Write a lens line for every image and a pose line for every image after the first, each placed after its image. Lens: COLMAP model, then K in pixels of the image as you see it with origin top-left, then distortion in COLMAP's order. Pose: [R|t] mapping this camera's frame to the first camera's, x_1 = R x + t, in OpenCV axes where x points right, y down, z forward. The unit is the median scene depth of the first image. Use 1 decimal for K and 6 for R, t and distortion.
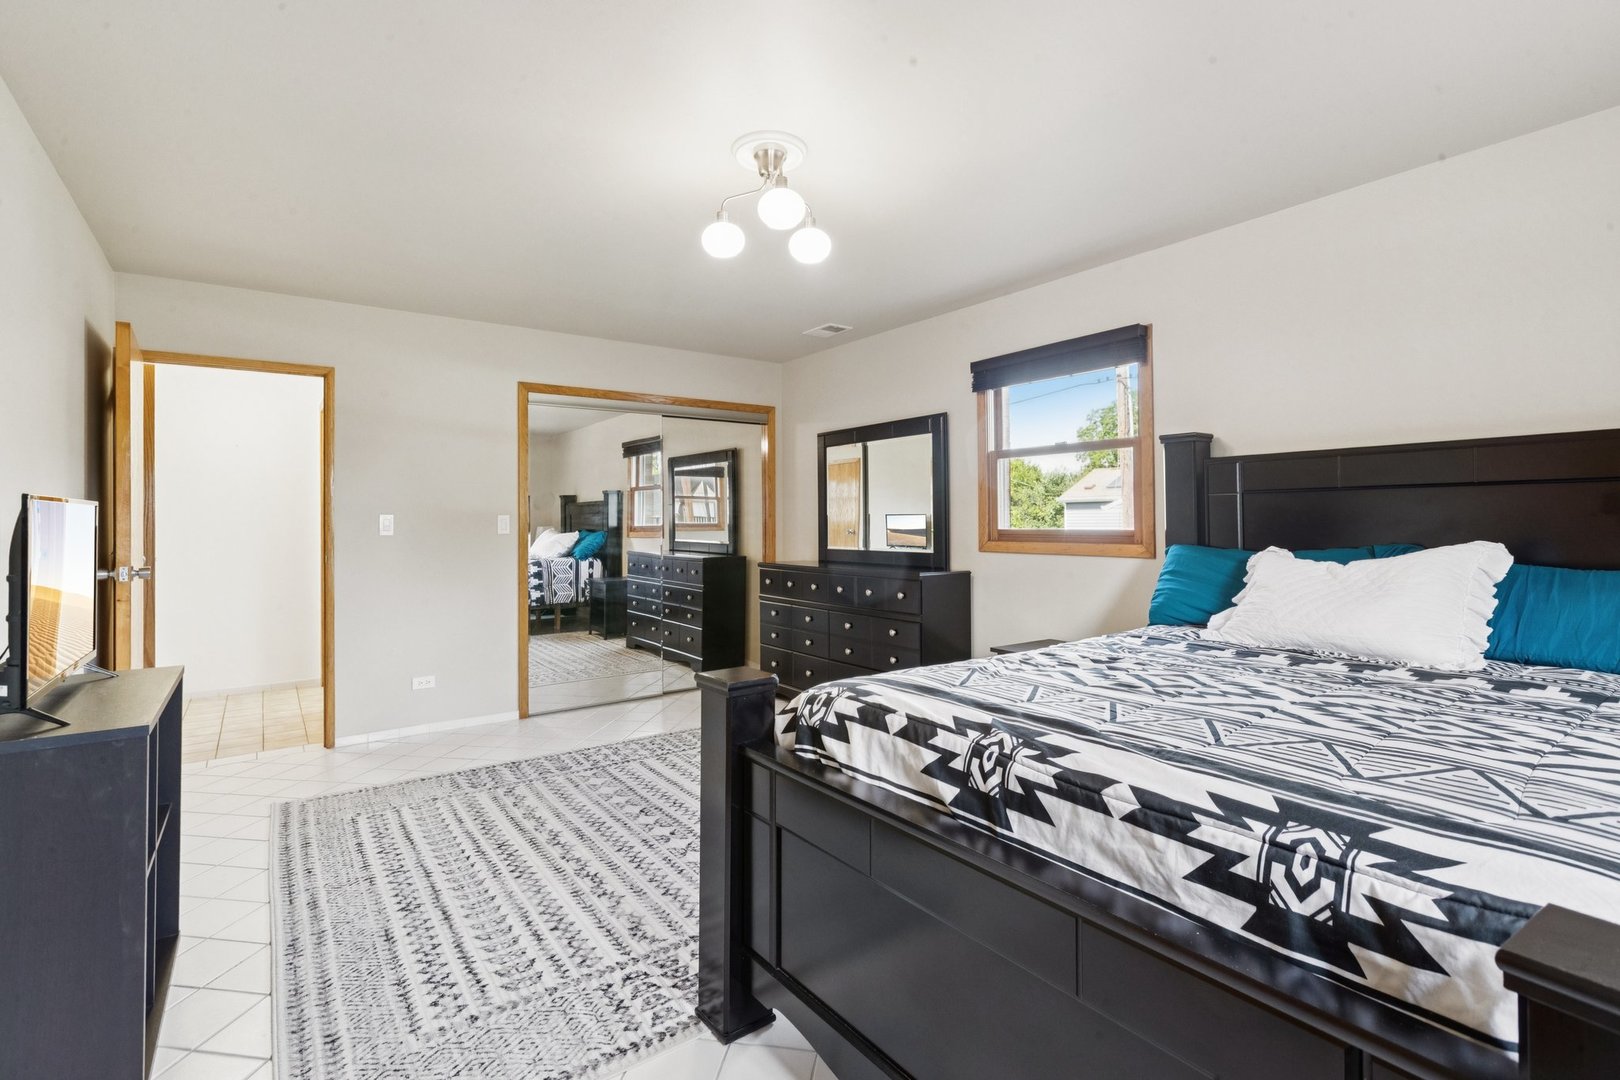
lens RADIAL K [[721.0, 0, 808.5], [0, 721.0, 531.0], [0, 0, 1]] dist [0.070730, -0.024766]
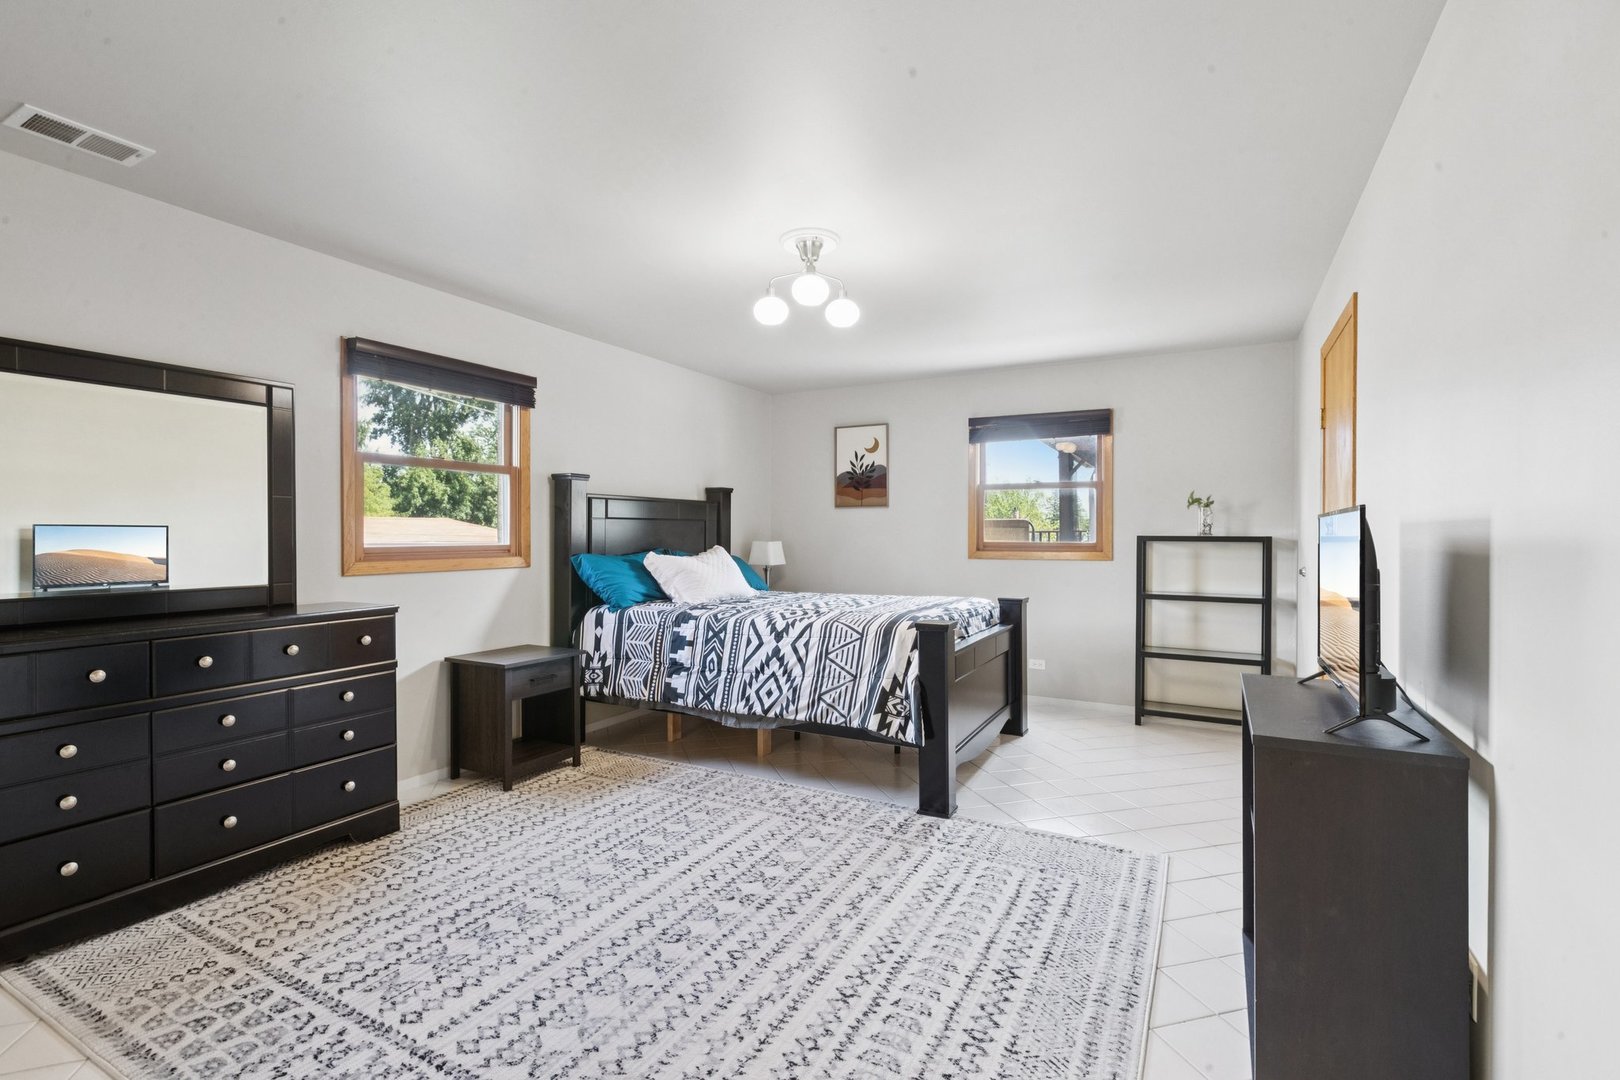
lens RADIAL K [[721.0, 0, 808.5], [0, 721.0, 531.0], [0, 0, 1]] dist [0.070730, -0.024766]
pose [[-0.419436, 0.025948, 0.907414, -1.202822], [0.010011, 0.999663, -0.023958, 0.017143], [-0.907730, -0.000964, -0.419555, 1.538306]]
